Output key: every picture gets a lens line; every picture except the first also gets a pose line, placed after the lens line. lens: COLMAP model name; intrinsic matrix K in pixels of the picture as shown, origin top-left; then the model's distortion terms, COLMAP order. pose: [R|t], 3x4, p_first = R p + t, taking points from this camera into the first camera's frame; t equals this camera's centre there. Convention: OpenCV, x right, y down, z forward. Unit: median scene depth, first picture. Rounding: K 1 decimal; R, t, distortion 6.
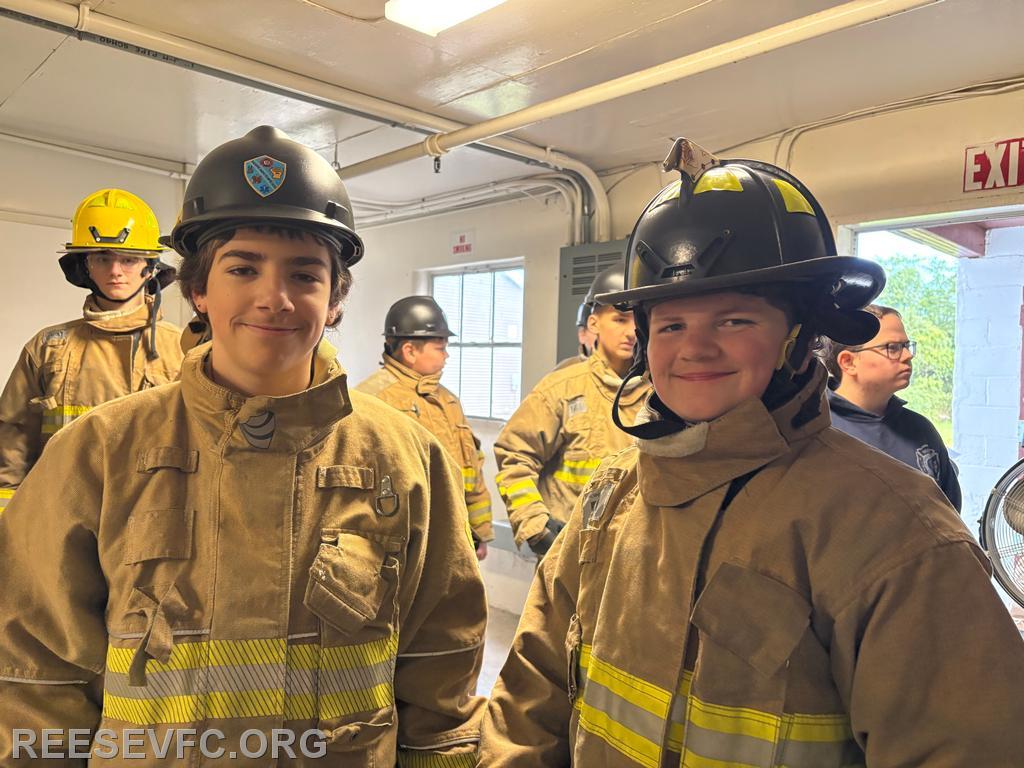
lens RADIAL K [[792.9, 0, 512.0], [0, 792.9, 384.0], [0, 0, 1]] dist [0.013900, -0.035468]
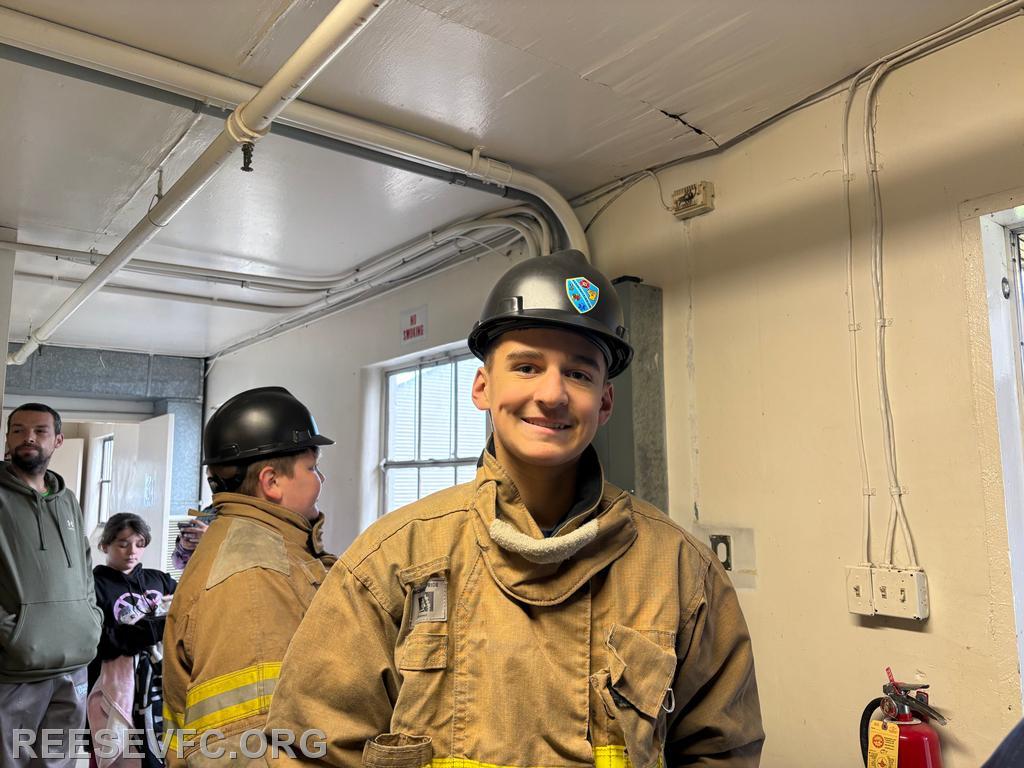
lens RADIAL K [[792.9, 0, 512.0], [0, 792.9, 384.0], [0, 0, 1]] dist [0.013900, -0.035468]
pose [[0.995731, -0.042948, -0.081705, 0.106359], [0.030739, 0.988923, -0.145213, -0.017398], [0.087037, 0.142082, 0.986021, 0.358552]]
